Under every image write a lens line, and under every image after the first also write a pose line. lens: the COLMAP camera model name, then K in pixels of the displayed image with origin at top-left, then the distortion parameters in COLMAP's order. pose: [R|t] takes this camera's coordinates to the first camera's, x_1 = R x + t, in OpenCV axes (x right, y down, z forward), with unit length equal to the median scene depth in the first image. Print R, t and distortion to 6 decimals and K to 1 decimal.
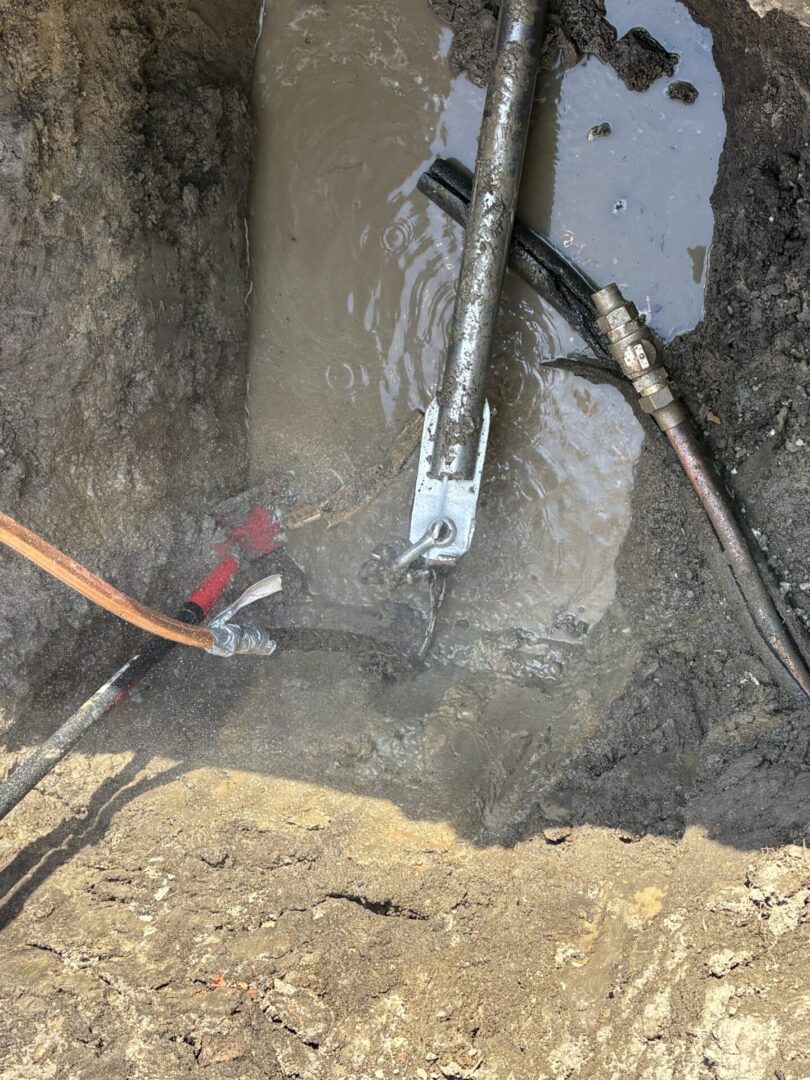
lens RADIAL K [[1595.3, 0, 378.3], [0, 1595.3, 542.1], [0, 0, 1]] dist [0.215560, -0.904125]
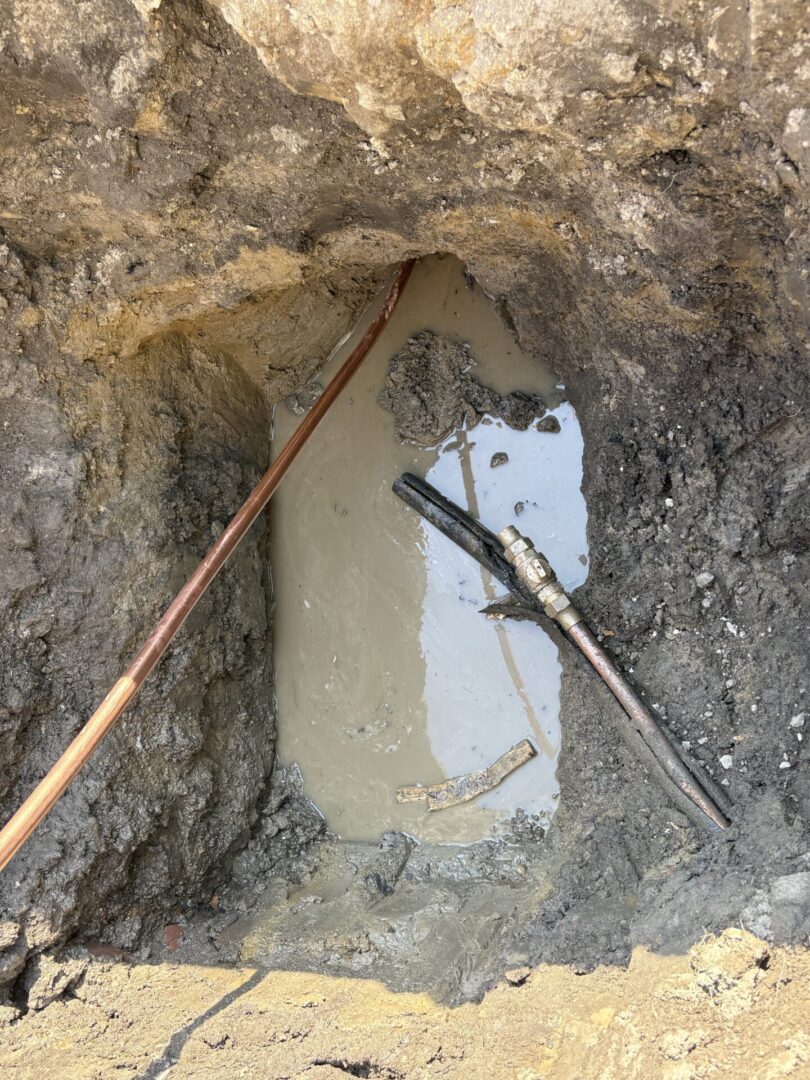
lens RADIAL K [[931.4, 0, 405.0], [0, 931.4, 540.0], [0, 0, 1]] dist [0.027030, -0.024954]
pose [[0.995490, -0.093214, -0.017611, 0.064614], [0.079258, 0.919280, -0.385542, 0.129683], [0.052127, 0.382407, 0.922522, 0.266135]]
